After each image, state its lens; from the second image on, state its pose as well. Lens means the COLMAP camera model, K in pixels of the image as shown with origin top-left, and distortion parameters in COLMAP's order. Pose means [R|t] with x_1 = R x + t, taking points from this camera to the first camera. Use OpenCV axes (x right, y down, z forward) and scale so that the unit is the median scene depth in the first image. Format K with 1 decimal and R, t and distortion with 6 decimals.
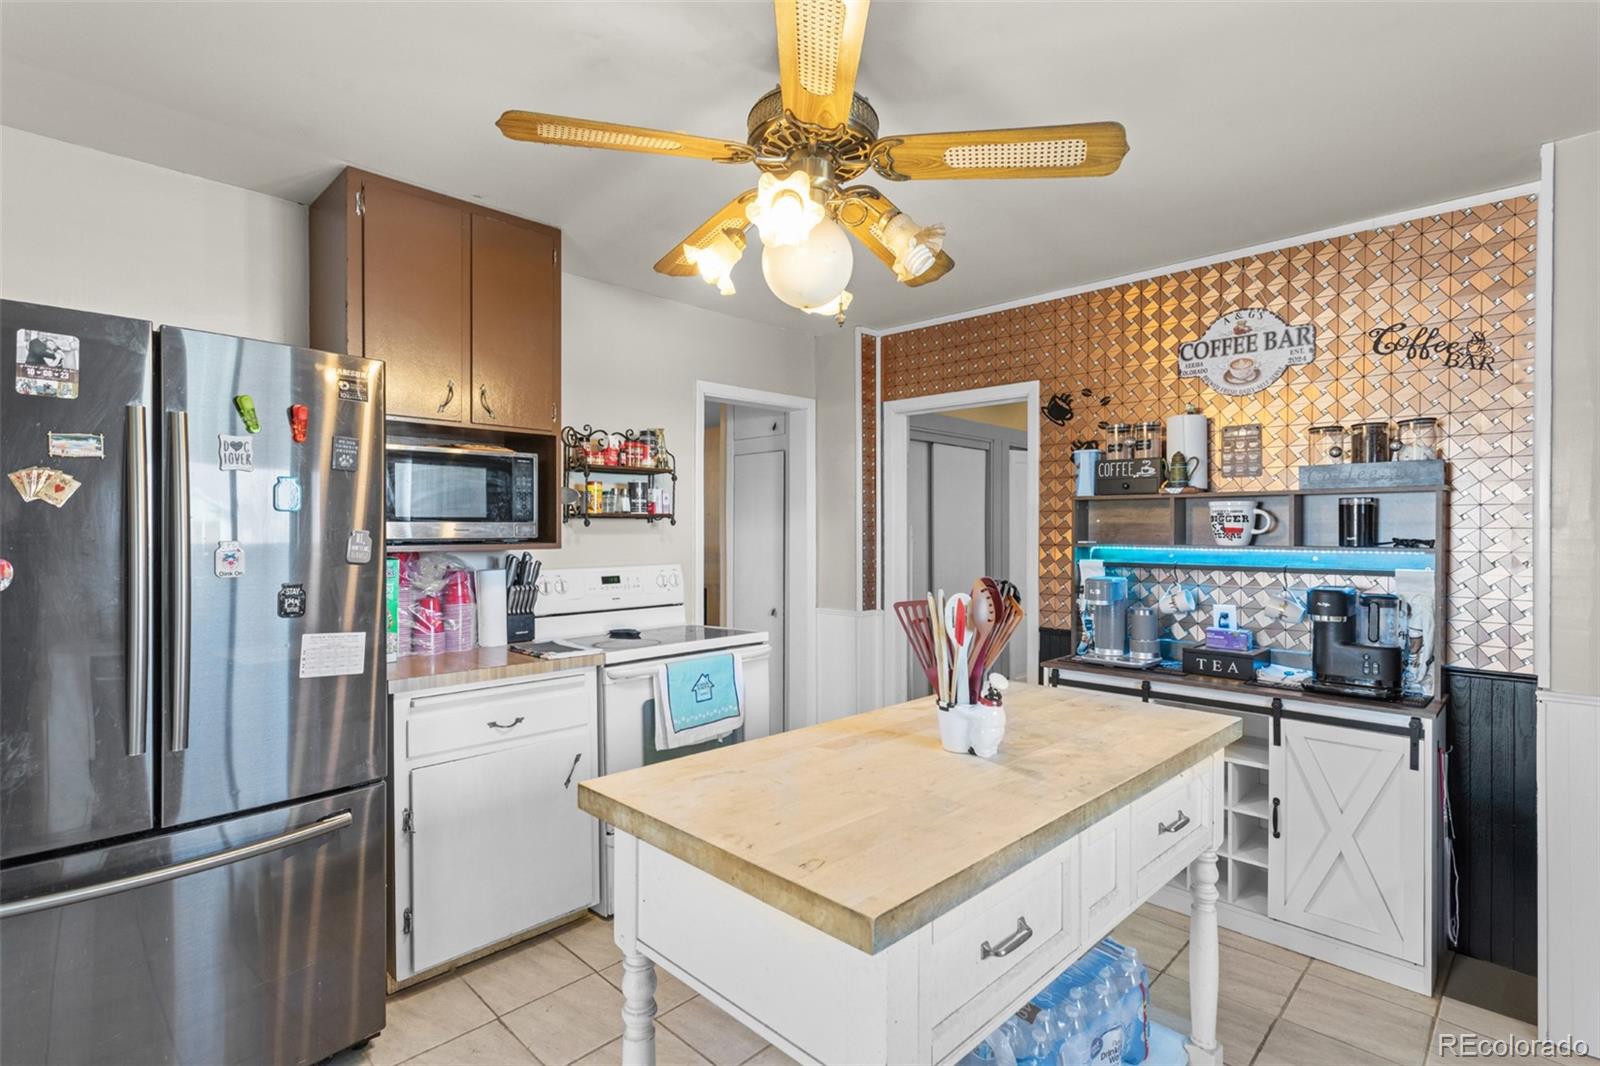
lens RADIAL K [[774.1, 0, 795.5], [0, 774.1, 532.3], [0, 0, 1]] dist [0.007231, 0.001596]
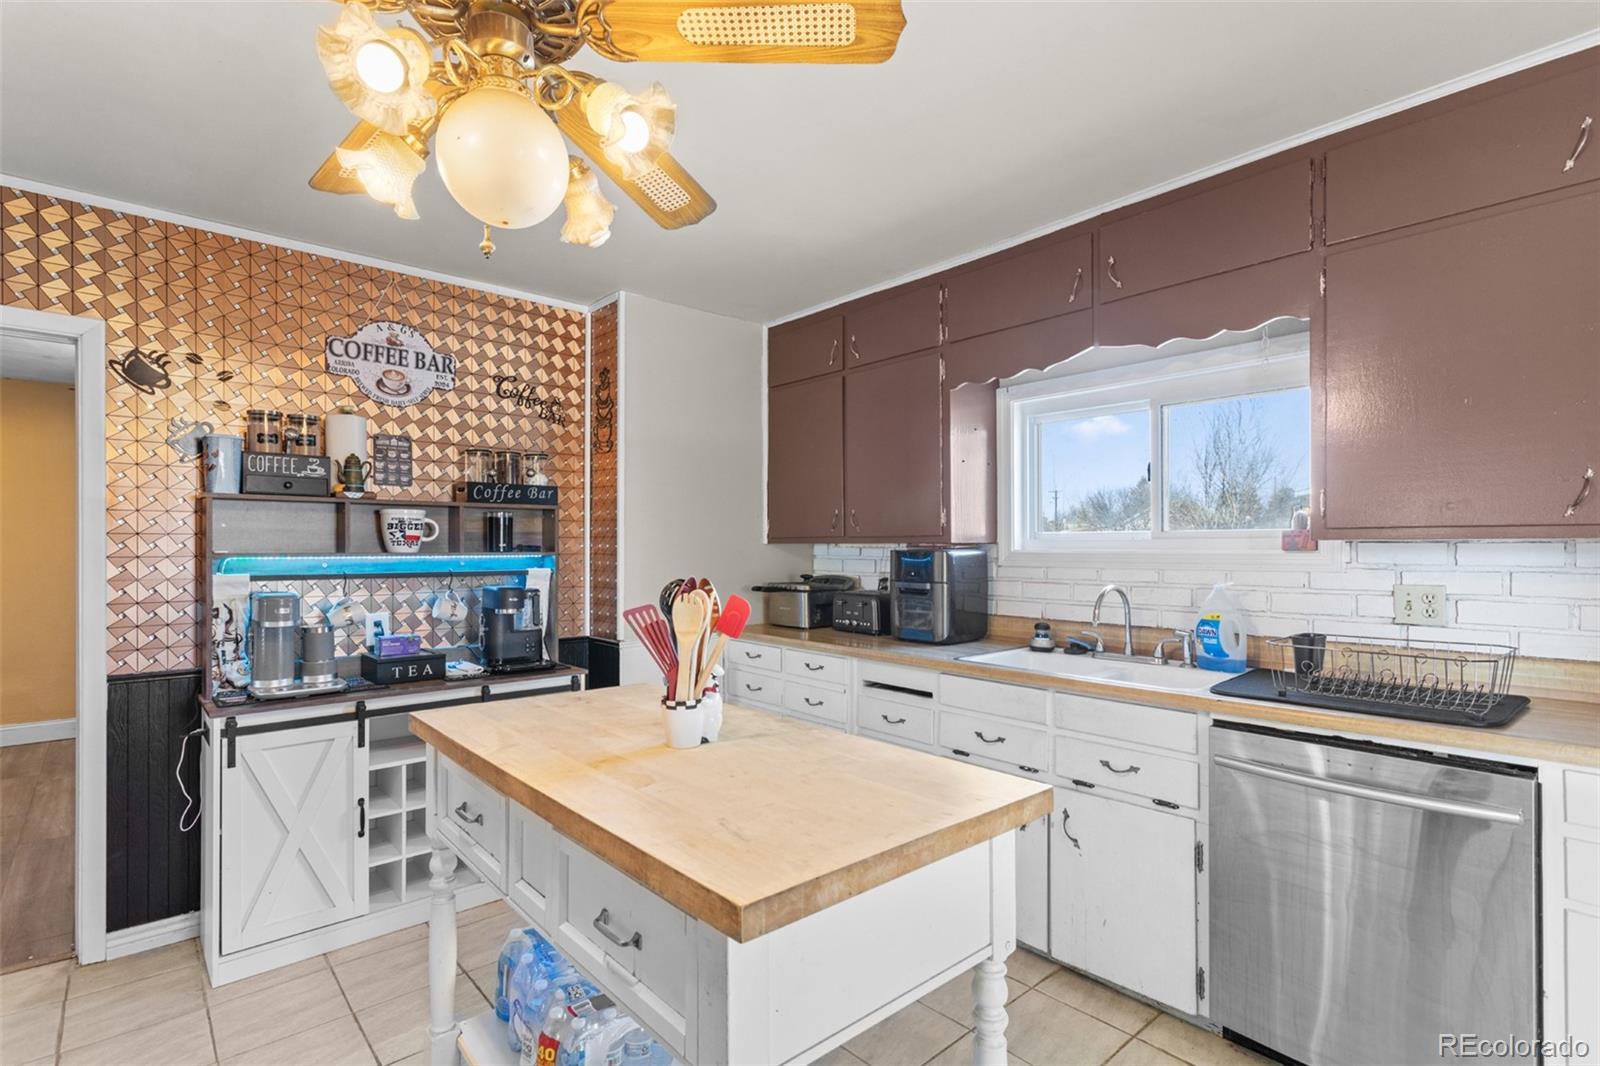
lens RADIAL K [[774.1, 0, 803.1], [0, 774.1, 542.8], [0, 0, 1]] dist [0.007231, 0.001596]
pose [[0.062442, 0.002455, 0.998046, -0.414118], [0.002546, 0.999993, -0.002619, 0.007751], [-0.998045, 0.002705, 0.062436, 0.402206]]
